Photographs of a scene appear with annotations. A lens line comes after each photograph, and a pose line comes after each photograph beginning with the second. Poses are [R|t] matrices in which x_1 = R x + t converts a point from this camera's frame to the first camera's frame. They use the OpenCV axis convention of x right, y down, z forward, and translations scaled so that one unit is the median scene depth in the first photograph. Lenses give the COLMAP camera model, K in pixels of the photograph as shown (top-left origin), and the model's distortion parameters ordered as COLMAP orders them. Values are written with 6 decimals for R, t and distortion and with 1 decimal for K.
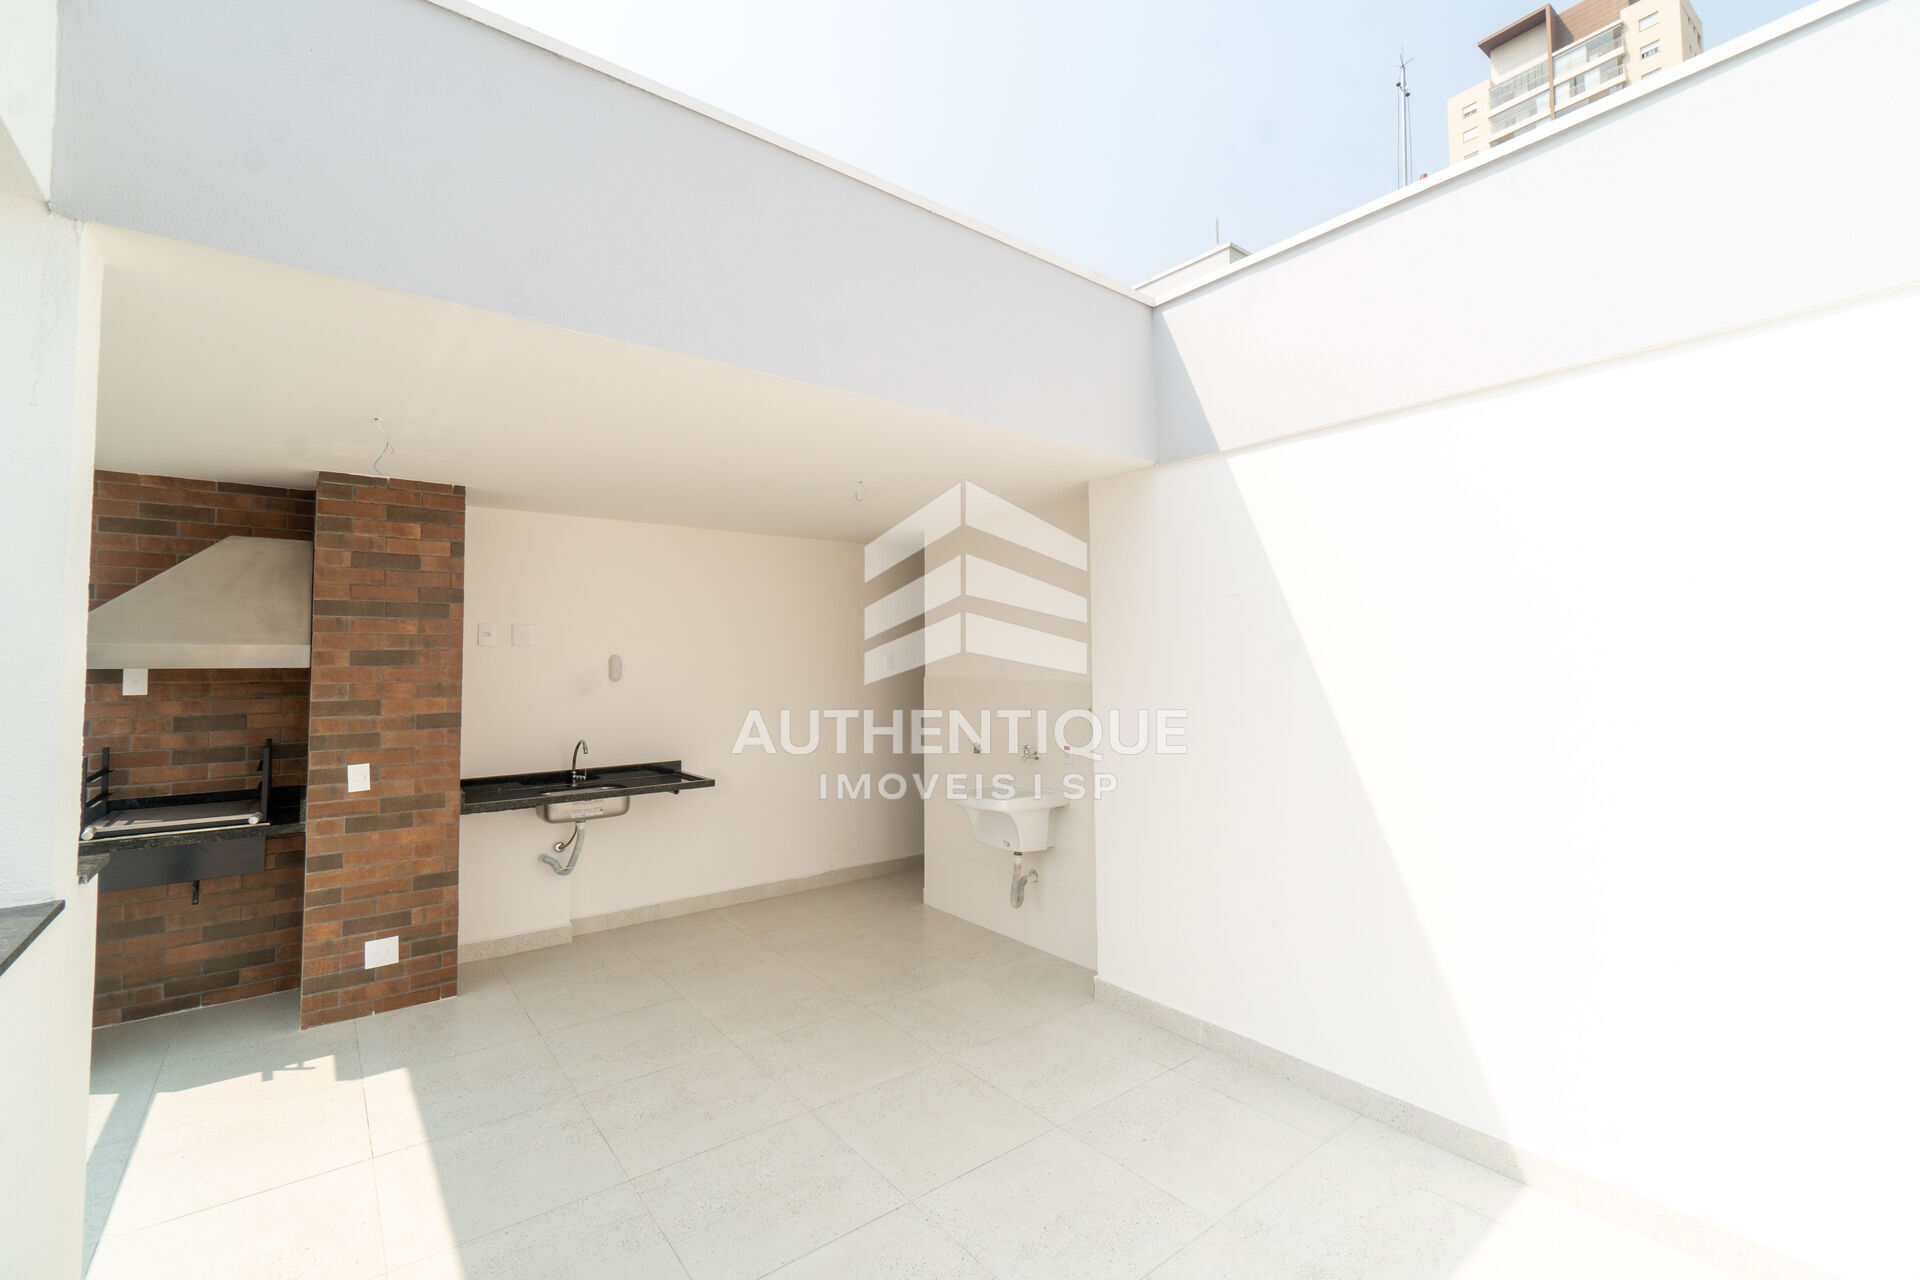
lens RADIAL K [[822.0, 0, 955.0], [0, 822.0, 645.4], [0, 0, 1]] dist [-0.004674, 0.000076]
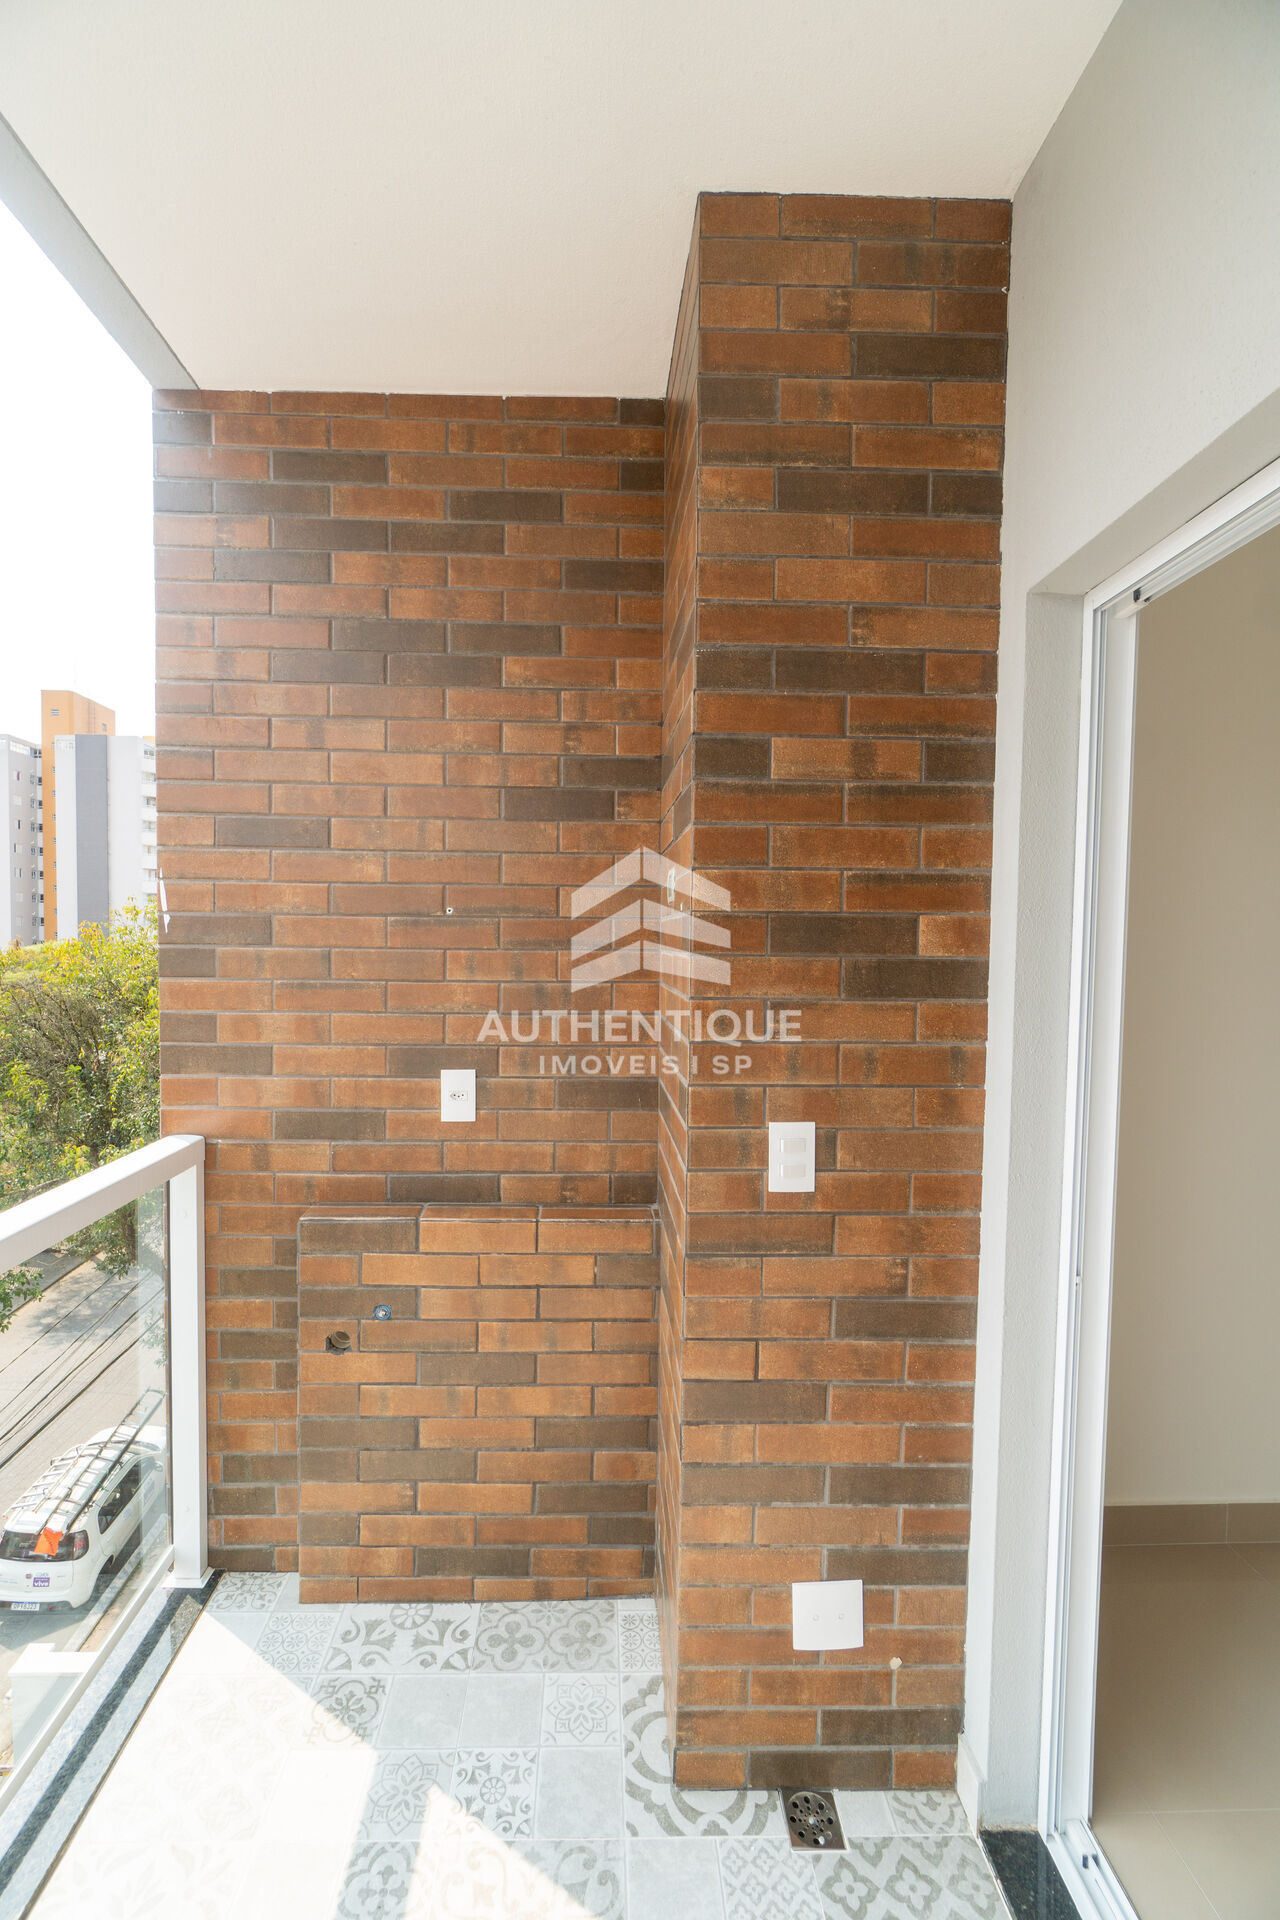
lens RADIAL K [[822.0, 0, 631.3], [0, 822.0, 957.9], [0, 0, 1]] dist [-0.004674, 0.000076]
pose [[0.806181, 0.049524, -0.589593, -0.566284], [-0.014051, 0.997812, 0.064601, 0.050353], [0.591502, -0.043796, 0.805113, 0.659038]]
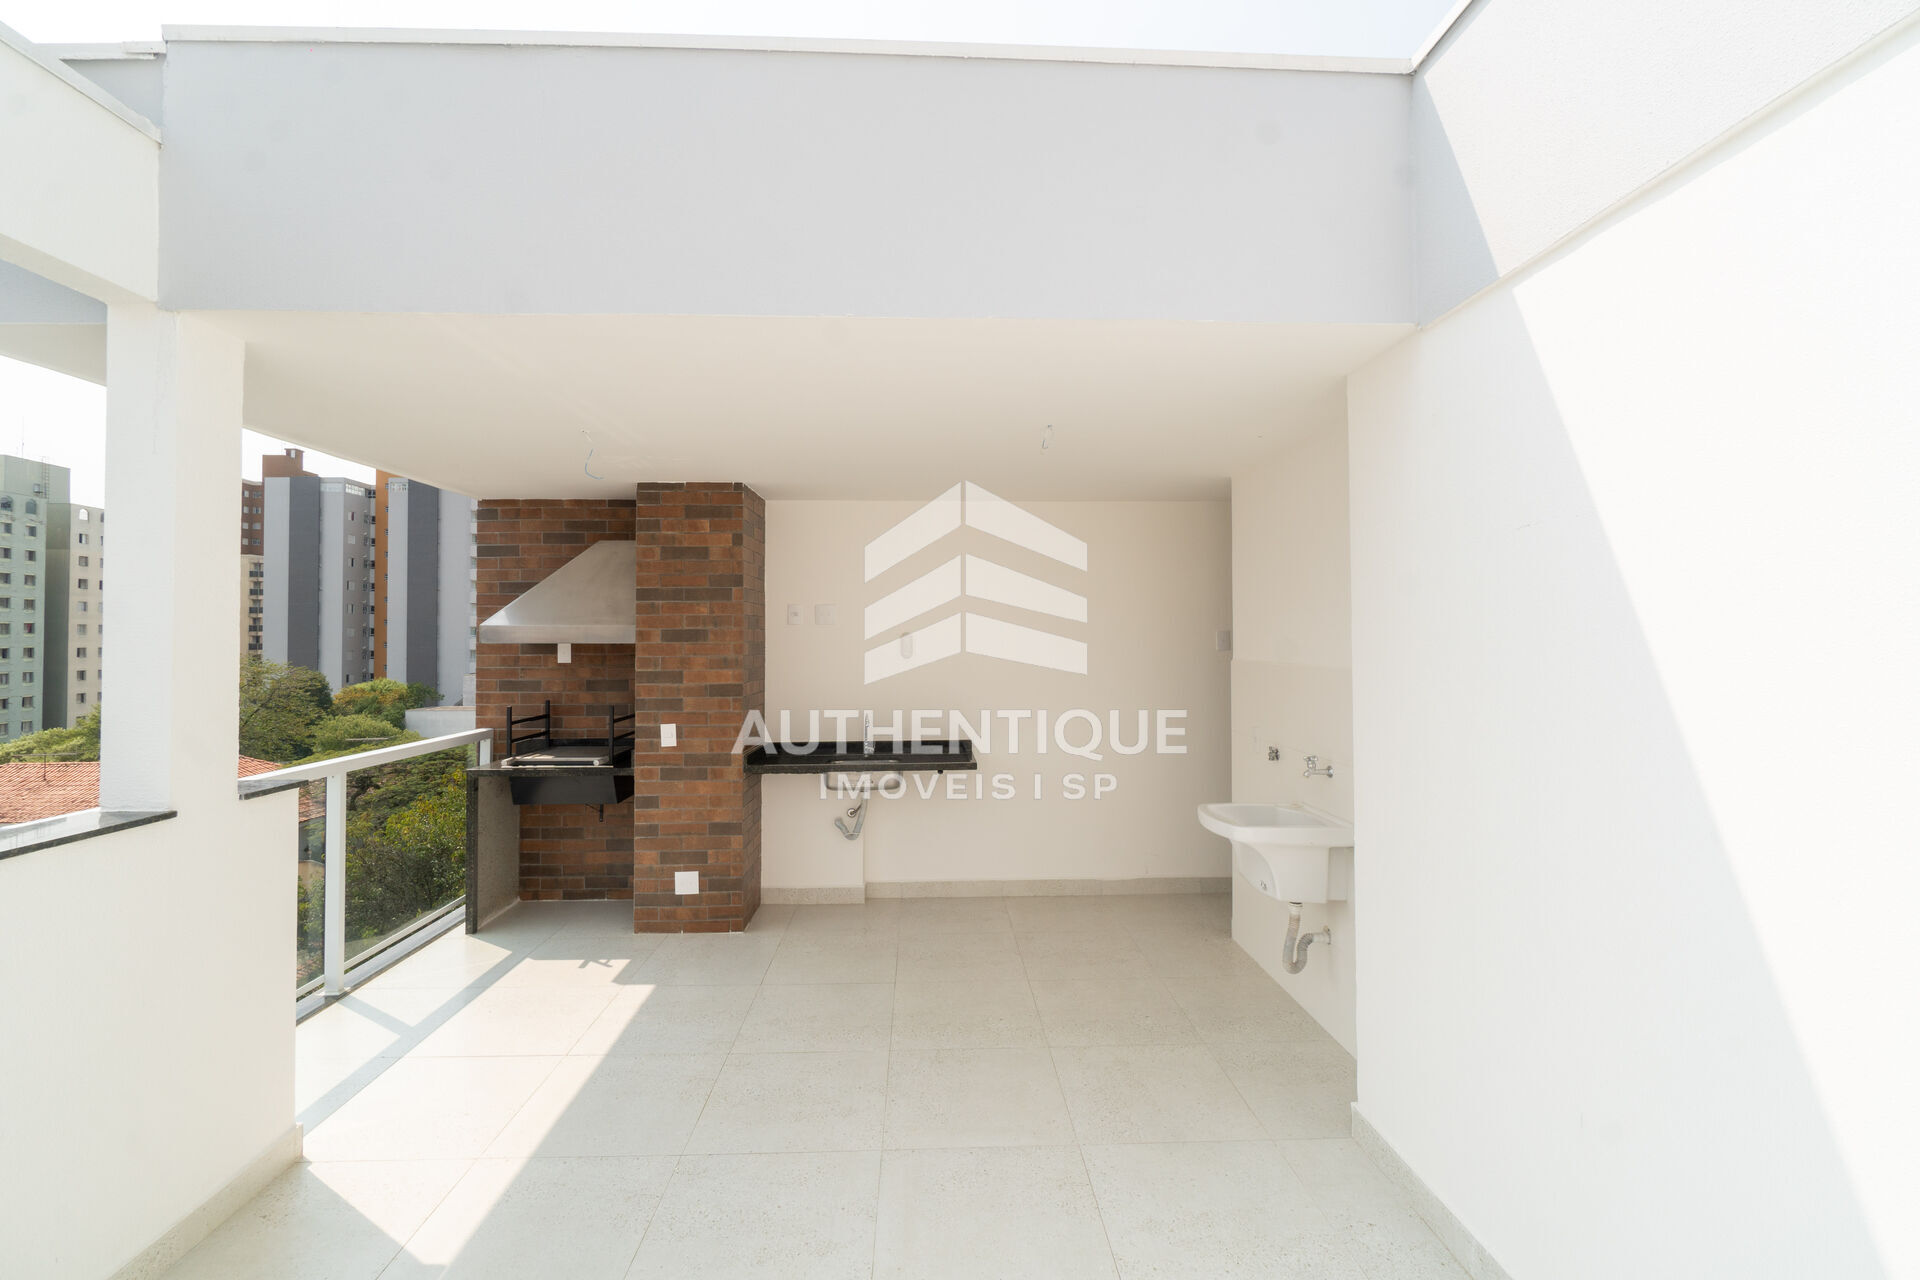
lens RADIAL K [[822.0, 0, 959.2], [0, 822.0, 641.0], [0, 0, 1]] dist [-0.004674, 0.000076]
pose [[0.806335, 0.004792, -0.591440, 0.325028], [0.008285, 0.999778, 0.019395, 0.003540], [0.591401, -0.020539, 0.806116, 0.280104]]
